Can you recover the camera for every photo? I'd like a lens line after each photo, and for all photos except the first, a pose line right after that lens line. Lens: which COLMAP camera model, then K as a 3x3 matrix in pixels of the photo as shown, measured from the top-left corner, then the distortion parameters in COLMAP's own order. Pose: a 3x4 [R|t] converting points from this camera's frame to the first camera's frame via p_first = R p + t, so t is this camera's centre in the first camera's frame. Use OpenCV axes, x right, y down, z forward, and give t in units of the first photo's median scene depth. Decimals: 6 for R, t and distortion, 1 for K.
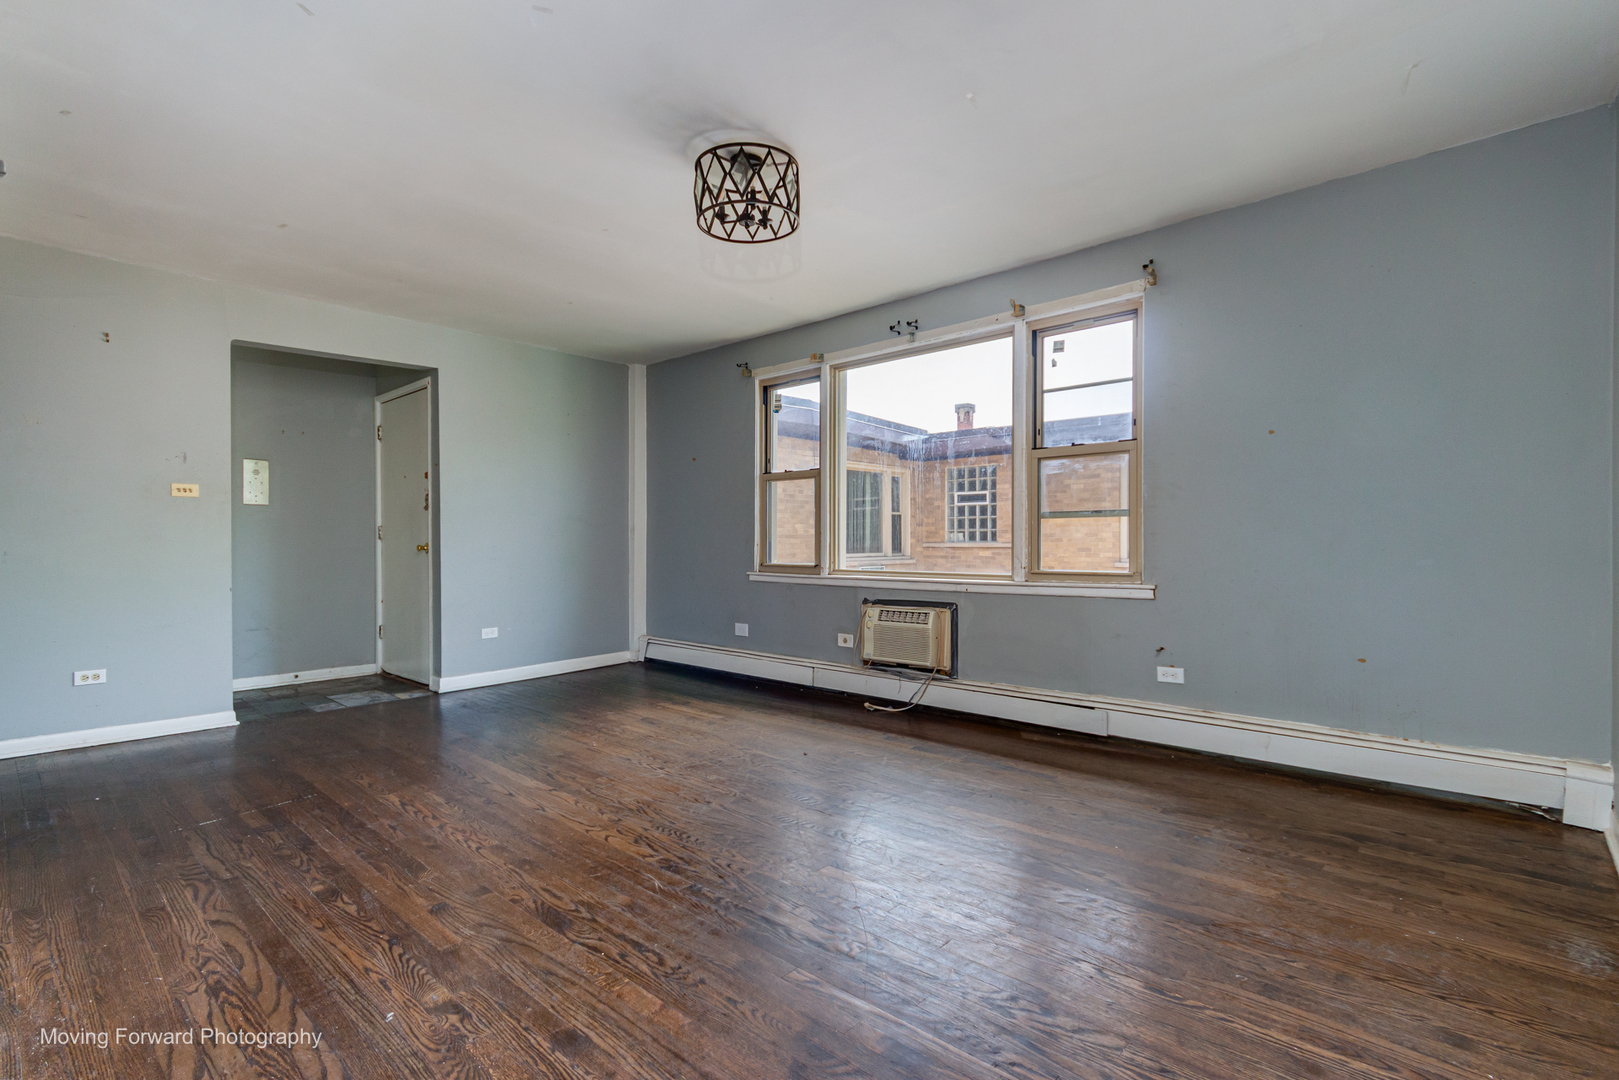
lens RADIAL K [[751.7, 0, 810.0], [0, 751.7, 544.7], [0, 0, 1]] dist [0.002887, 0.000663]
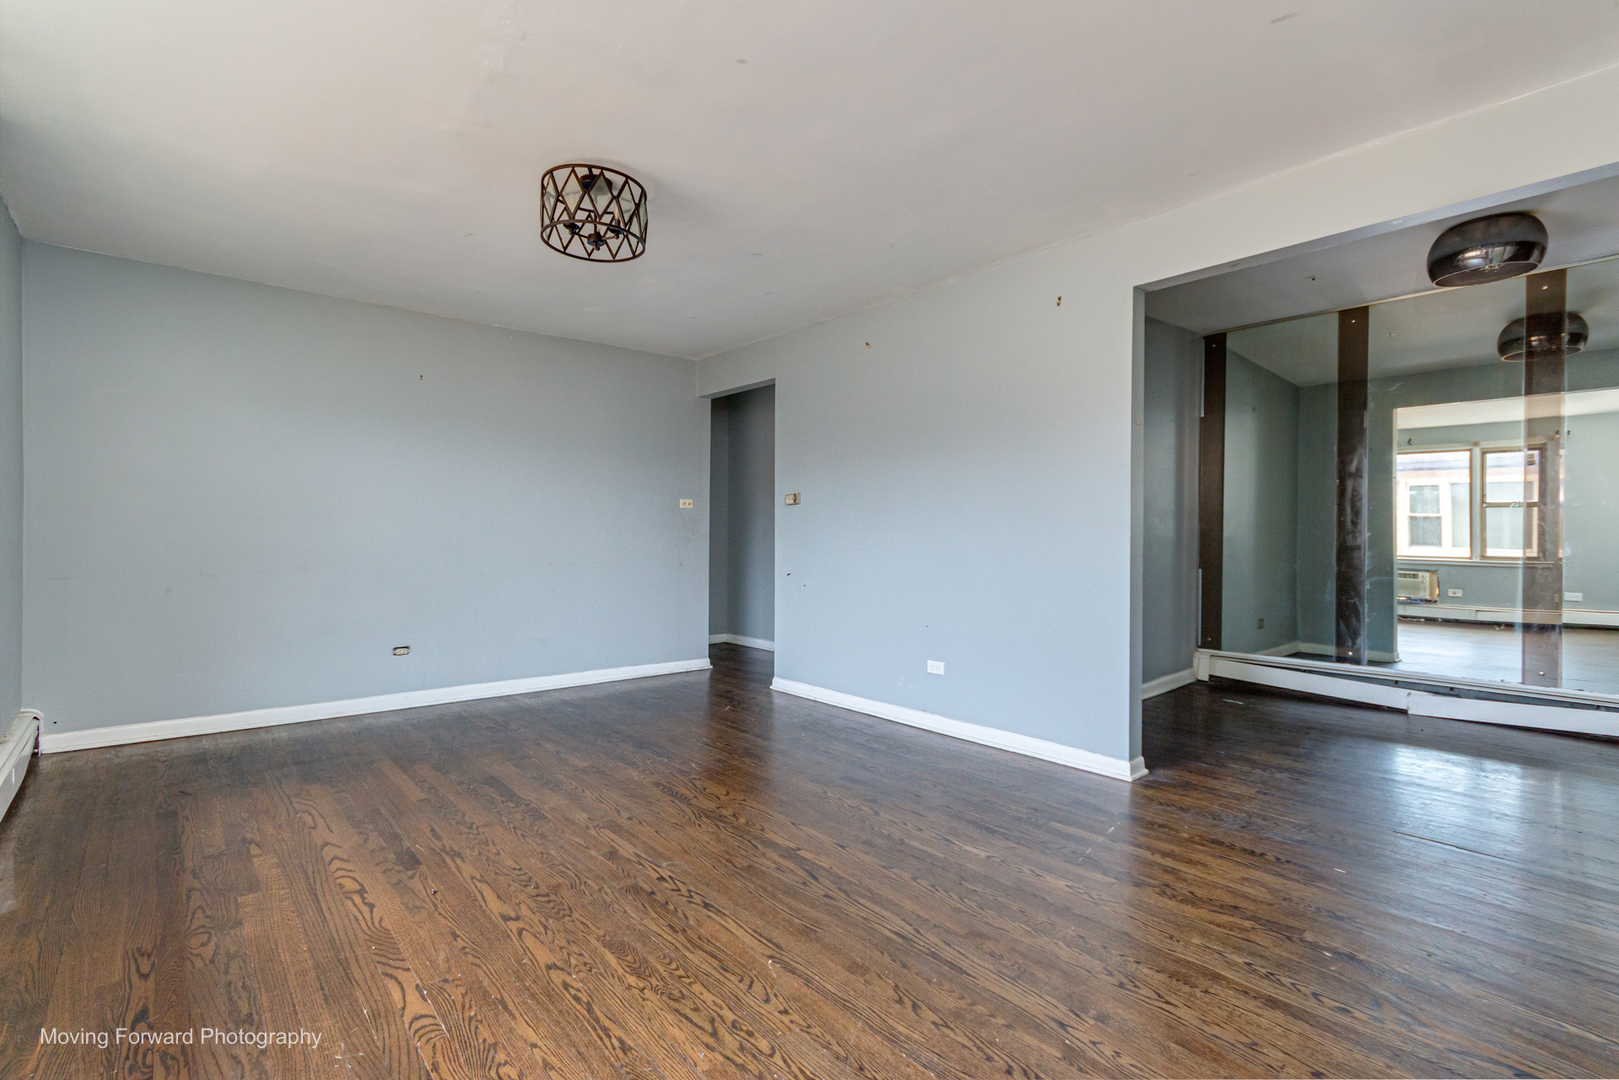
lens RADIAL K [[744.3, 0, 804.9], [0, 744.3, 555.0], [0, 0, 1]] dist [0.004969, 0.000376]
pose [[-0.992570, -0.002705, 0.121643, -0.326309], [0.000428, 0.999669, 0.025728, -0.018353], [-0.121672, 0.025589, -0.992240, 1.312401]]
